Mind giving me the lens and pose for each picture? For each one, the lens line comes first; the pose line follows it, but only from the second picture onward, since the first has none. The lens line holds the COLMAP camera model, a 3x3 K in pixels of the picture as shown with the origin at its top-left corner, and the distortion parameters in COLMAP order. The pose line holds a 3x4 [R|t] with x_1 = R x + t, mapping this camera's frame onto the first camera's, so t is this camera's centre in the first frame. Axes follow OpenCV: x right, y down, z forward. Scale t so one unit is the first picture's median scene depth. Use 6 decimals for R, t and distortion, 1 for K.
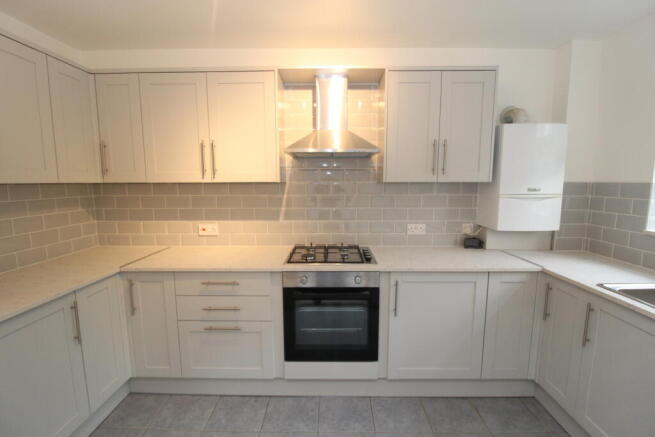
lens RADIAL K [[299.6, 0, 327.5], [0, 299.6, 218.5], [0, 0, 1]] dist [-0.020914, -0.000279]
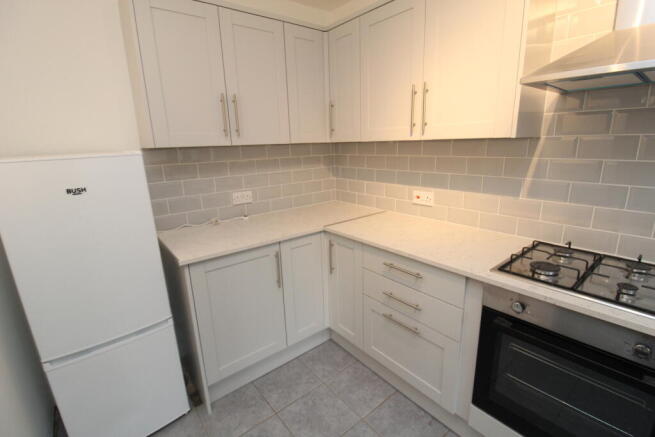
lens RADIAL K [[299.6, 0, 327.5], [0, 299.6, 218.5], [0, 0, 1]] dist [-0.020914, -0.000279]
pose [[0.639931, 0.172030, -0.748929, 0.076120], [-0.063615, 0.983133, 0.171470, -0.037671], [0.765795, -0.062086, 0.640081, 0.305111]]
